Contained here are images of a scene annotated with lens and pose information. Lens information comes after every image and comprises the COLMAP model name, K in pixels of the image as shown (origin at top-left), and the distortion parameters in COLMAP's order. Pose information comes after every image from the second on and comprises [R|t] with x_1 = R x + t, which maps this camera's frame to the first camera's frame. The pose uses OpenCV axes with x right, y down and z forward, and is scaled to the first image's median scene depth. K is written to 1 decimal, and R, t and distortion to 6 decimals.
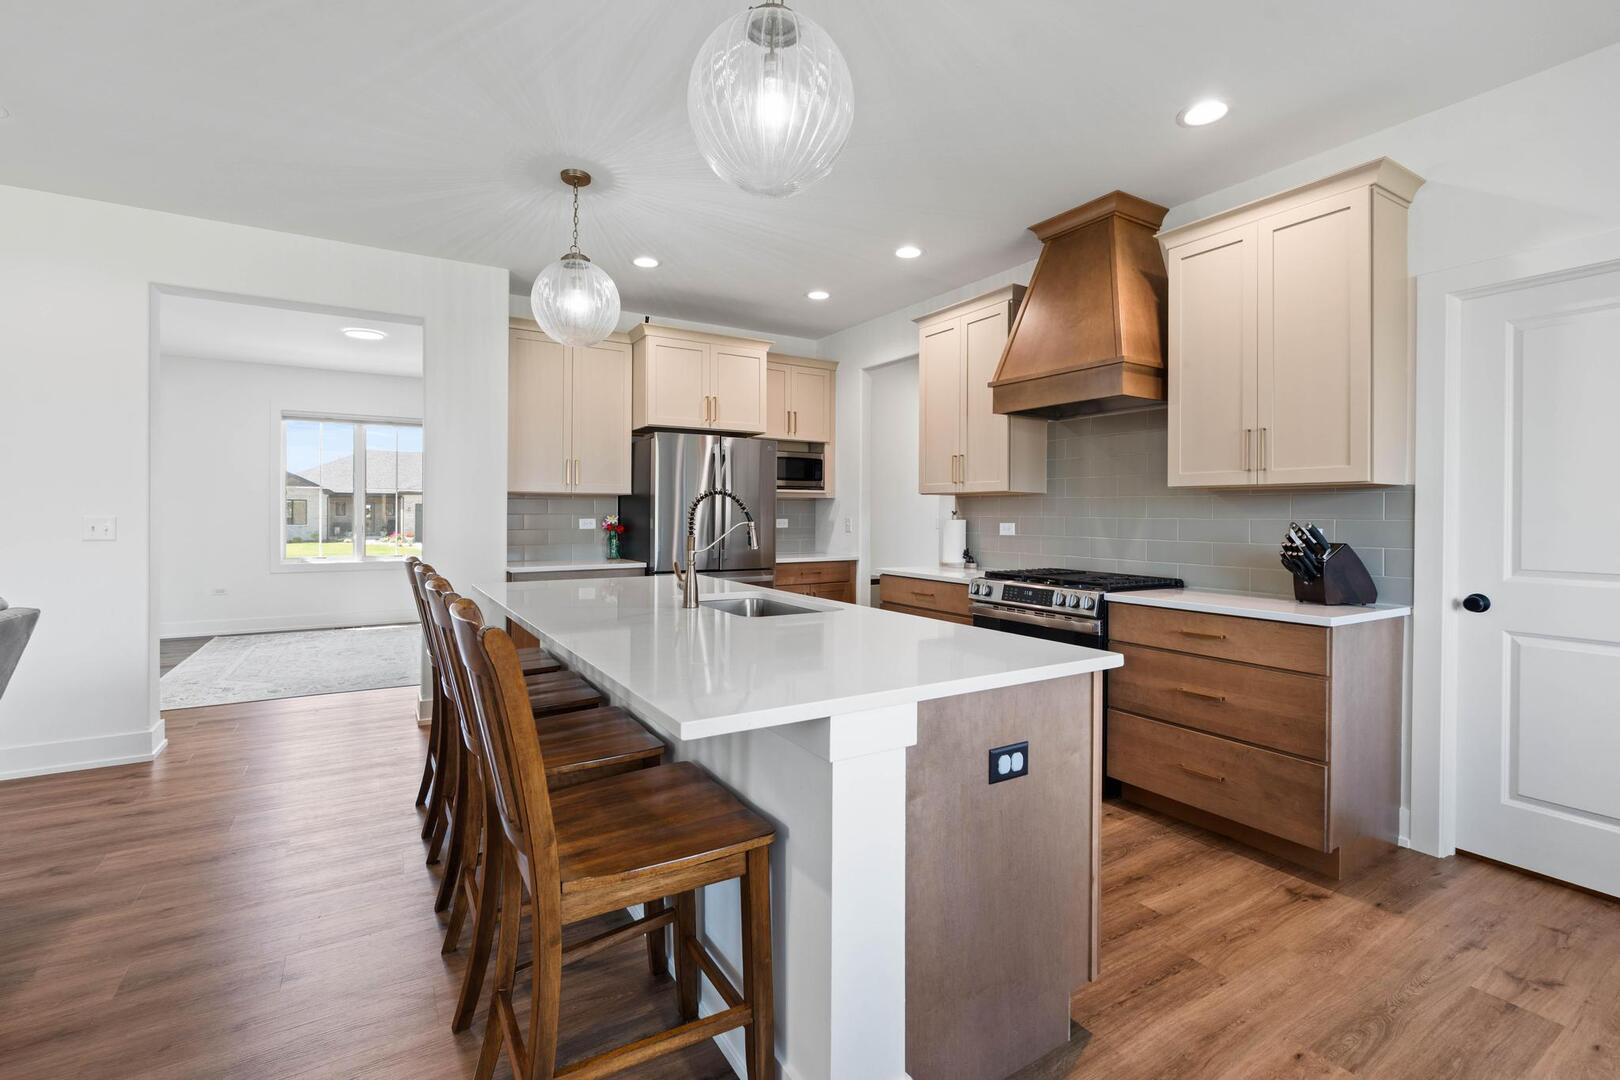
lens RADIAL K [[711.7, 0, 807.5], [0, 711.7, 515.4], [0, 0, 1]] dist [-0.059090, -0.000112]
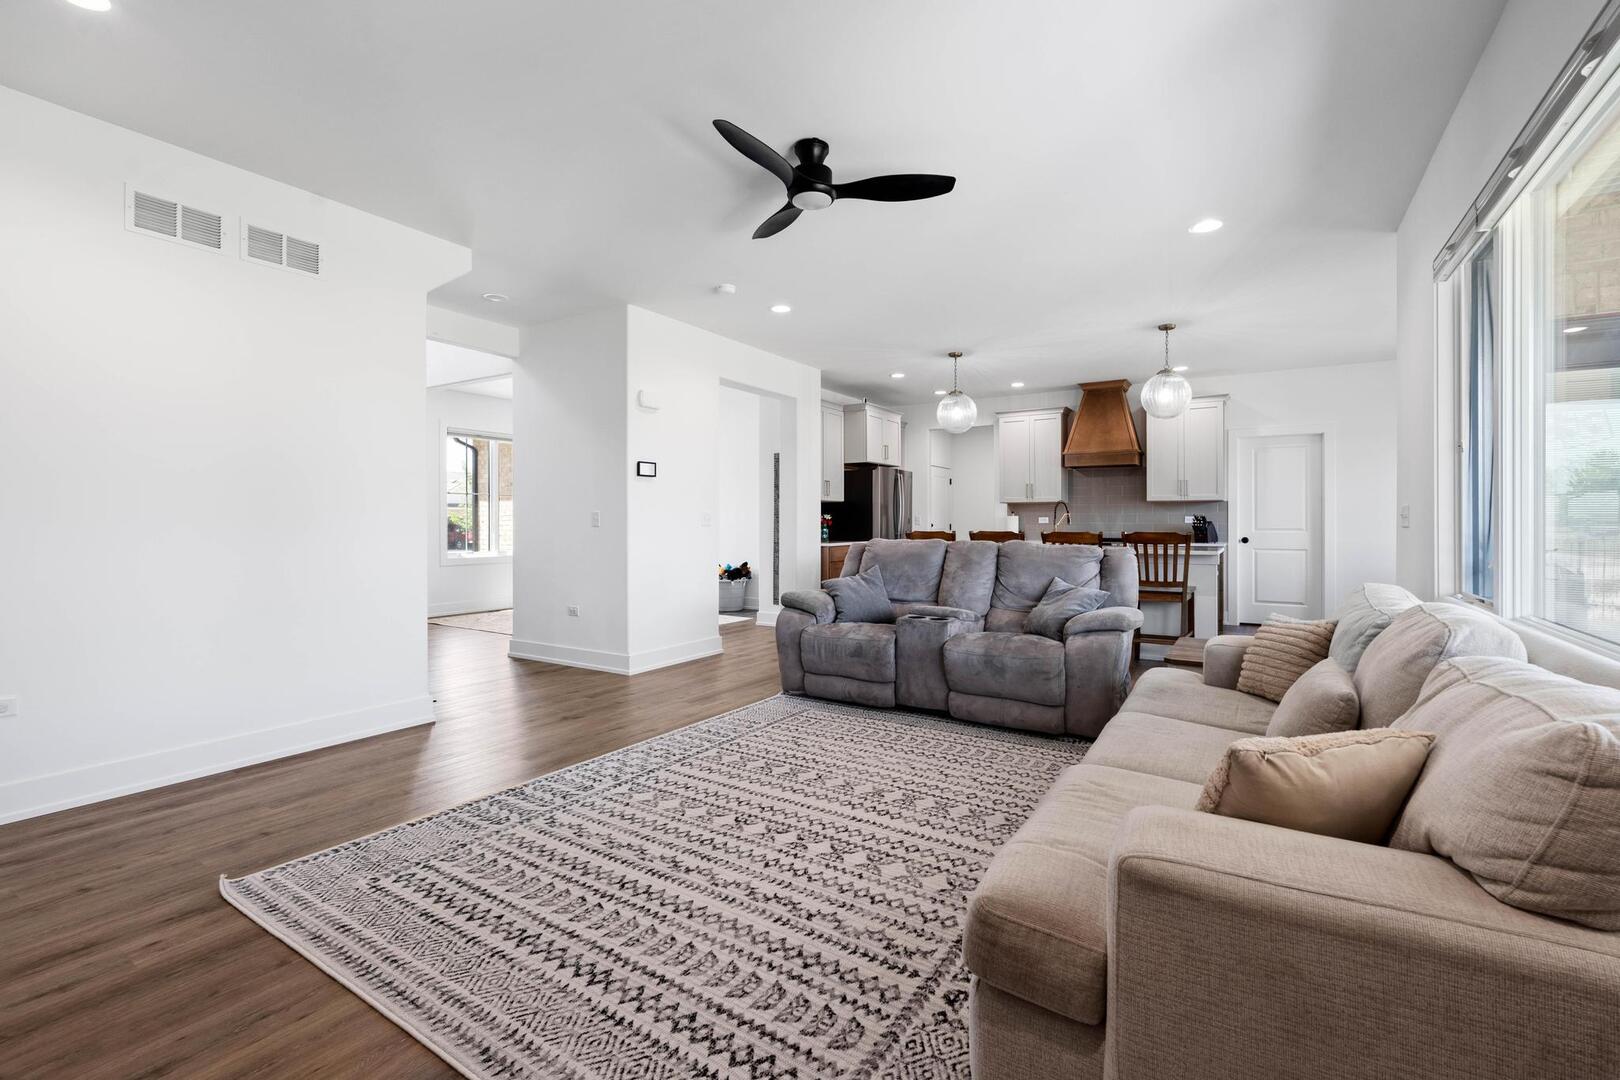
lens RADIAL K [[711.7, 0, 807.5], [0, 711.7, 515.4], [0, 0, 1]] dist [-0.059090, -0.000112]
pose [[0.895084, -0.006590, 0.445850, -1.742500], [0.007319, 0.999973, 0.000086, 0.003705], [-0.445838, 0.003186, 0.895108, -0.746146]]
